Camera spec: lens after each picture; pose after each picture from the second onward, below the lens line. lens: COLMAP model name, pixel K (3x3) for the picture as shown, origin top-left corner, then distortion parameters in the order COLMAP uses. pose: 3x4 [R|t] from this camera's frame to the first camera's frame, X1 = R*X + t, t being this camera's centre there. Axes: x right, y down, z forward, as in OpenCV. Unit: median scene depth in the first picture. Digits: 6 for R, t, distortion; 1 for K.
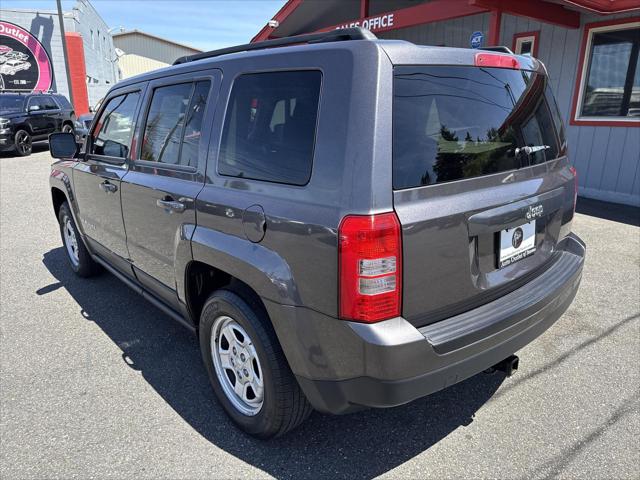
lens RADIAL K [[470.4, 0, 317.9], [0, 470.4, 238.8], [0, 0, 1]] dist [0.011228, -0.015063]
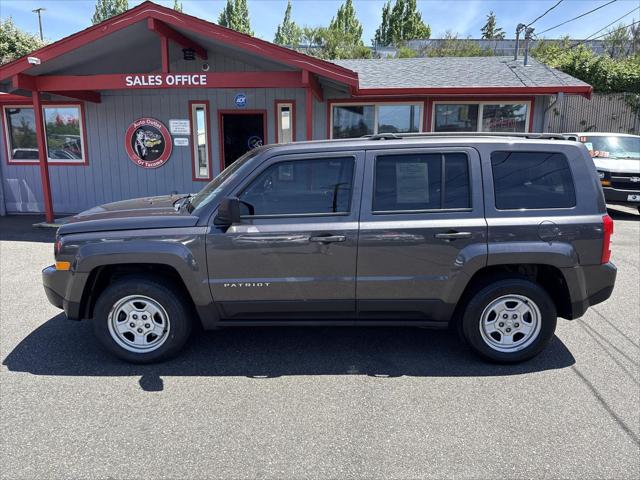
lens RADIAL K [[470.4, 0, 321.1], [0, 470.4, 241.1], [0, 0, 1]] dist [0.011228, -0.015063]
pose [[0.638639, -0.144725, 0.755774, -1.689511], [0.199402, 0.979731, 0.019113, -0.167168], [-0.743222, 0.138496, 0.654553, 0.347536]]
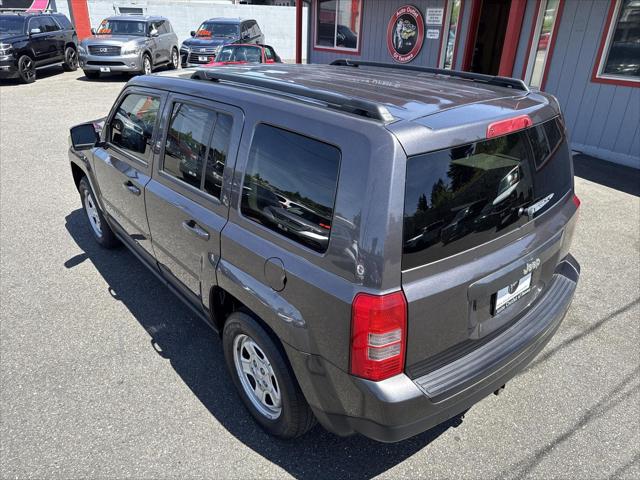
lens RADIAL K [[470.4, 0, 318.6], [0, 470.4, 237.4], [0, 0, 1]] dist [0.011228, -0.015063]
pose [[0.999656, 0.023197, -0.012217, -0.016539], [-0.020737, 0.984714, 0.172942, -0.245571], [0.016042, -0.172629, 0.984856, -0.056235]]
